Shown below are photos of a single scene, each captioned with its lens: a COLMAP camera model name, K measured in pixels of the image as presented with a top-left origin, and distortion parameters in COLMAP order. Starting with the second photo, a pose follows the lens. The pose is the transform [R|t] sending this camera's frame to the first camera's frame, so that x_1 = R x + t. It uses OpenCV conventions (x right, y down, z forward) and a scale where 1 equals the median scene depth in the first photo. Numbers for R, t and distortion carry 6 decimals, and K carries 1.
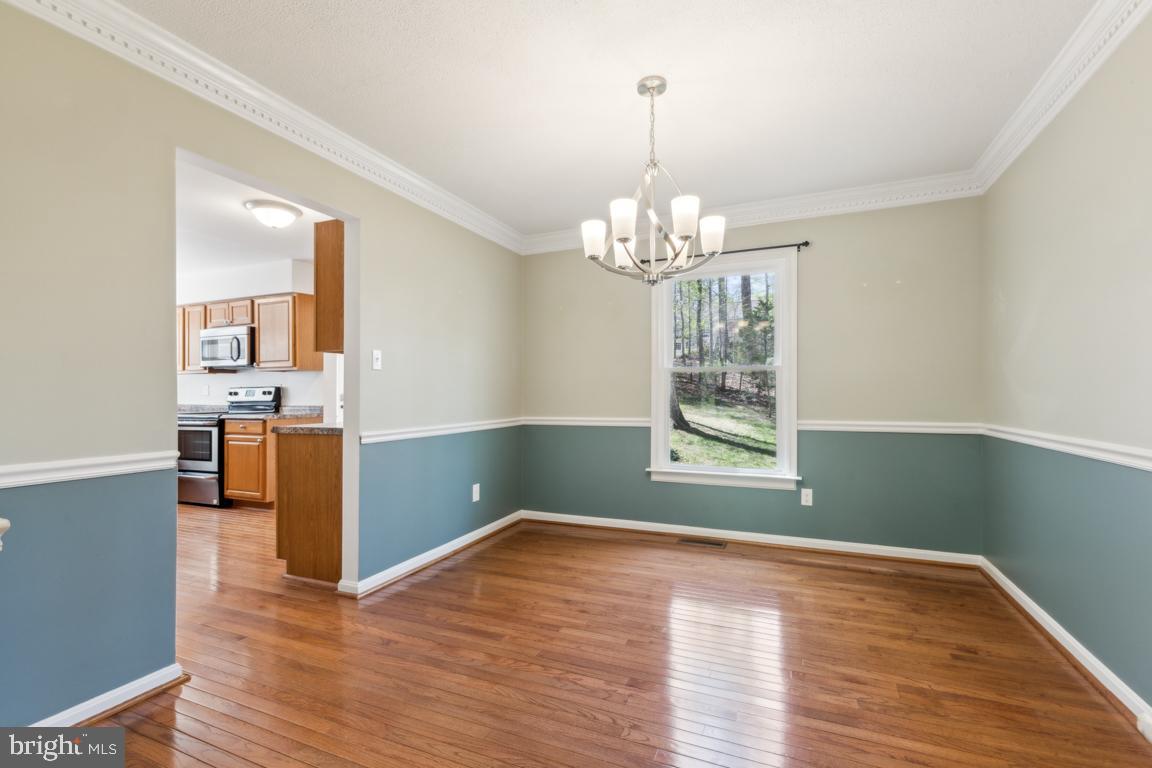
lens RADIAL K [[516.4, 0, 570.2], [0, 516.4, 385.8], [0, 0, 1]] dist [0.027987, 0.000220]
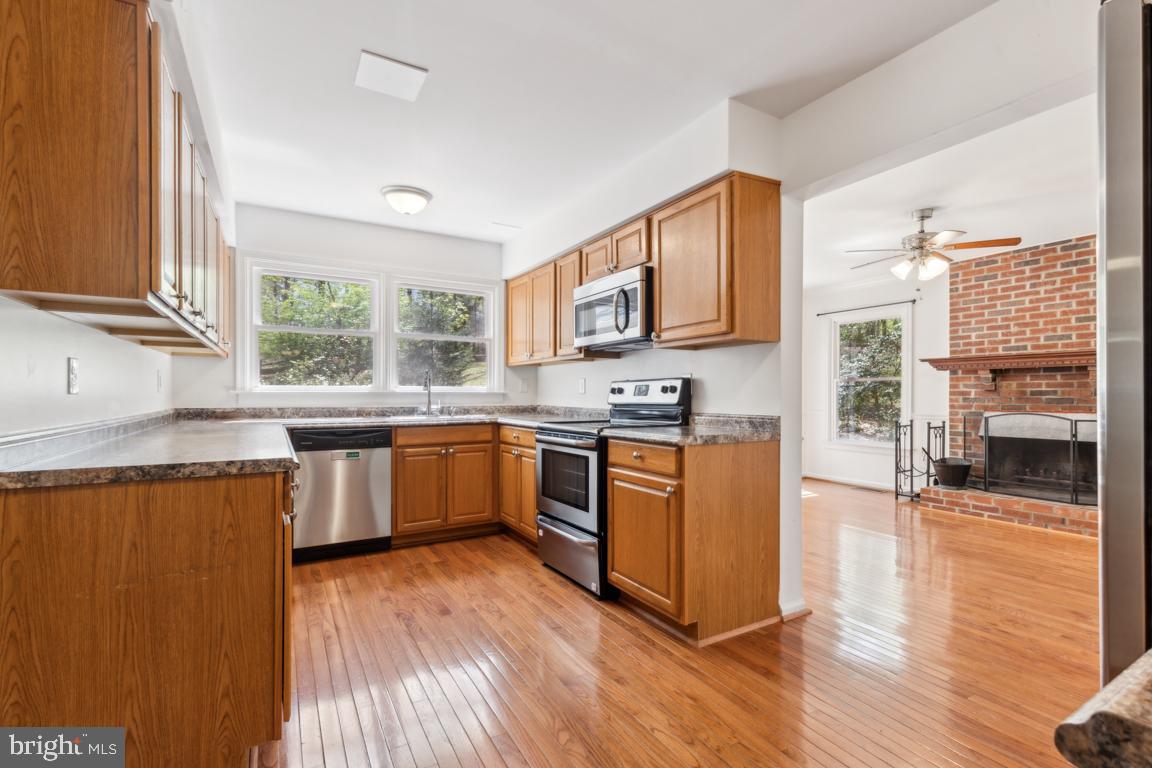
lens RADIAL K [[515.2, 0, 581.1], [0, 515.2, 394.3], [0, 0, 1]] dist [0.003806, 0.000119]
pose [[0.815292, 0.005767, -0.579021, -0.353554], [0.001447, 0.999927, 0.011997, 0.012511], [0.579048, -0.010619, 0.815225, 0.518898]]
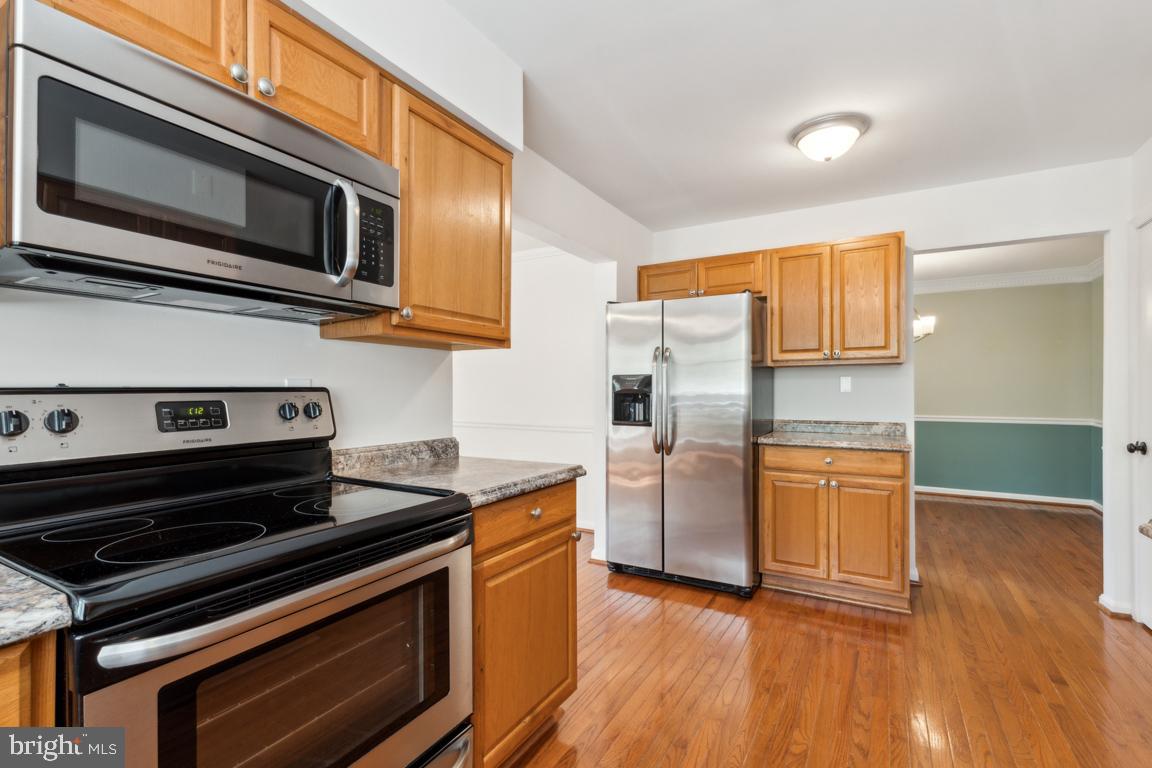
lens RADIAL K [[515.2, 0, 581.1], [0, 515.2, 394.3], [0, 0, 1]] dist [0.003806, 0.000119]
pose [[0.095582, 0.001392, 0.995421, -0.859284], [-0.011729, 0.999931, -0.000272, 0.004008], [-0.995352, -0.011650, 0.095592, 0.858986]]
